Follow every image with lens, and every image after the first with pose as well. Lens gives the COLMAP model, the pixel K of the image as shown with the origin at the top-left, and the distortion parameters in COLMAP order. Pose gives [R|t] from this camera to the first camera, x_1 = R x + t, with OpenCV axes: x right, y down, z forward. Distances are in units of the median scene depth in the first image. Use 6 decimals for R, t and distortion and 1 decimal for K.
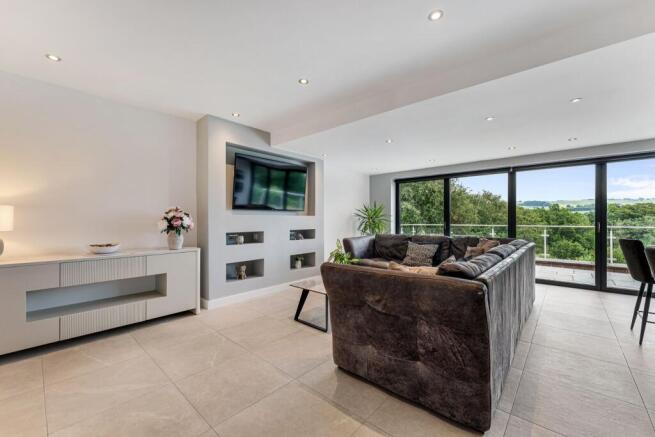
lens RADIAL K [[266.2, 0, 335.4], [0, 266.2, 217.2], [0, 0, 1]] dist [0.001477, 0.001548]
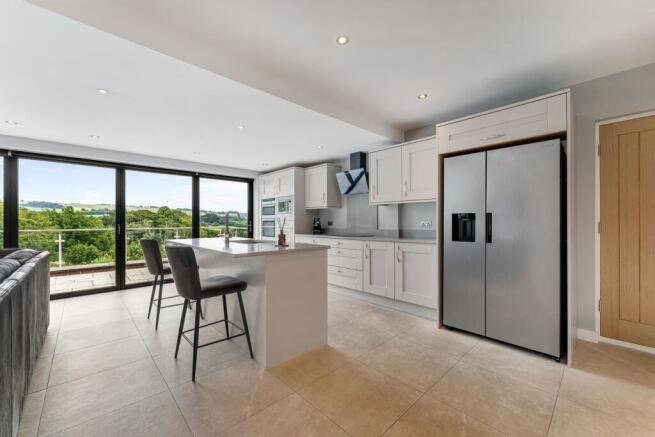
lens RADIAL K [[266.2, 0, 322.7], [0, 266.2, 221.6], [0, 0, 1]] dist [0.001477, 0.001548]
pose [[0.120623, -0.002193, 0.992696, 0.046472], [-0.001312, 0.999996, 0.002369, 0.003828], [-0.992698, -0.001588, 0.120619, 0.077636]]
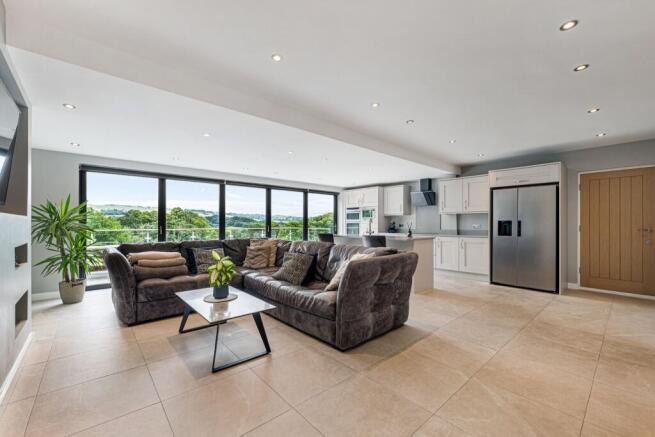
lens RADIAL K [[266.2, 0, 325.9], [0, 266.2, 223.0], [0, 0, 1]] dist [0.001477, 0.001548]
pose [[0.132973, 0.001777, 0.991118, -0.557507], [-0.008787, 0.999961, -0.000614, 0.003505], [-0.991081, -0.008627, 0.132984, 0.450067]]
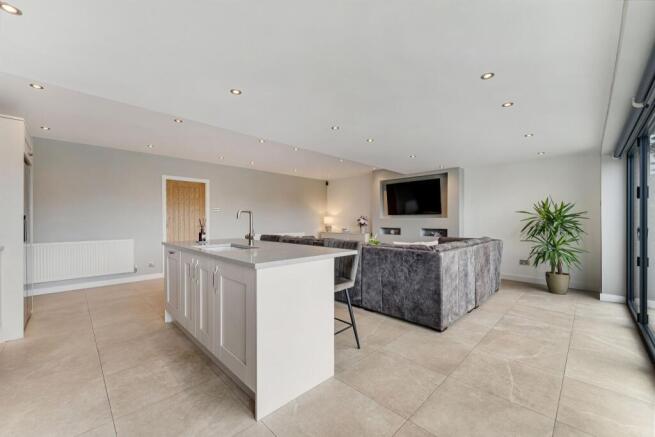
lens RADIAL K [[266.2, 0, 322.8], [0, 266.2, 218.8], [0, 0, 1]] dist [0.001477, 0.001548]
pose [[-0.093589, -0.006797, -0.995588, 1.310343], [0.007353, 0.999945, -0.007518, 0.006140], [0.995584, -0.008024, -0.093534, 0.642038]]
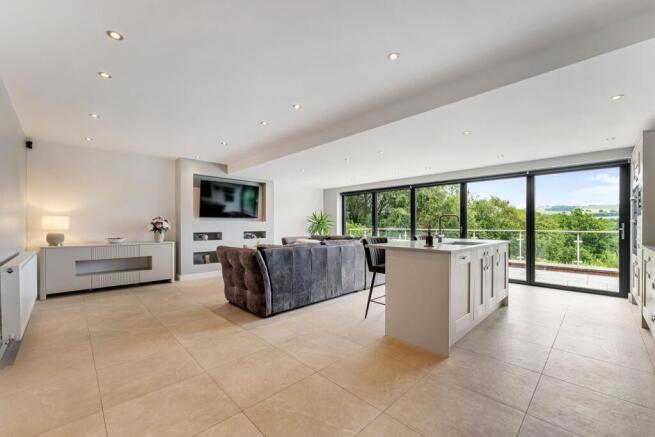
lens RADIAL K [[266.2, 0, 337.1], [0, 266.2, 220.7], [0, 0, 1]] dist [0.001477, 0.001548]
pose [[0.998047, -0.000612, -0.062468, 0.433834], [0.000166, 0.999974, -0.007148, 0.000989], [0.062471, 0.007124, 0.998021, -0.411234]]
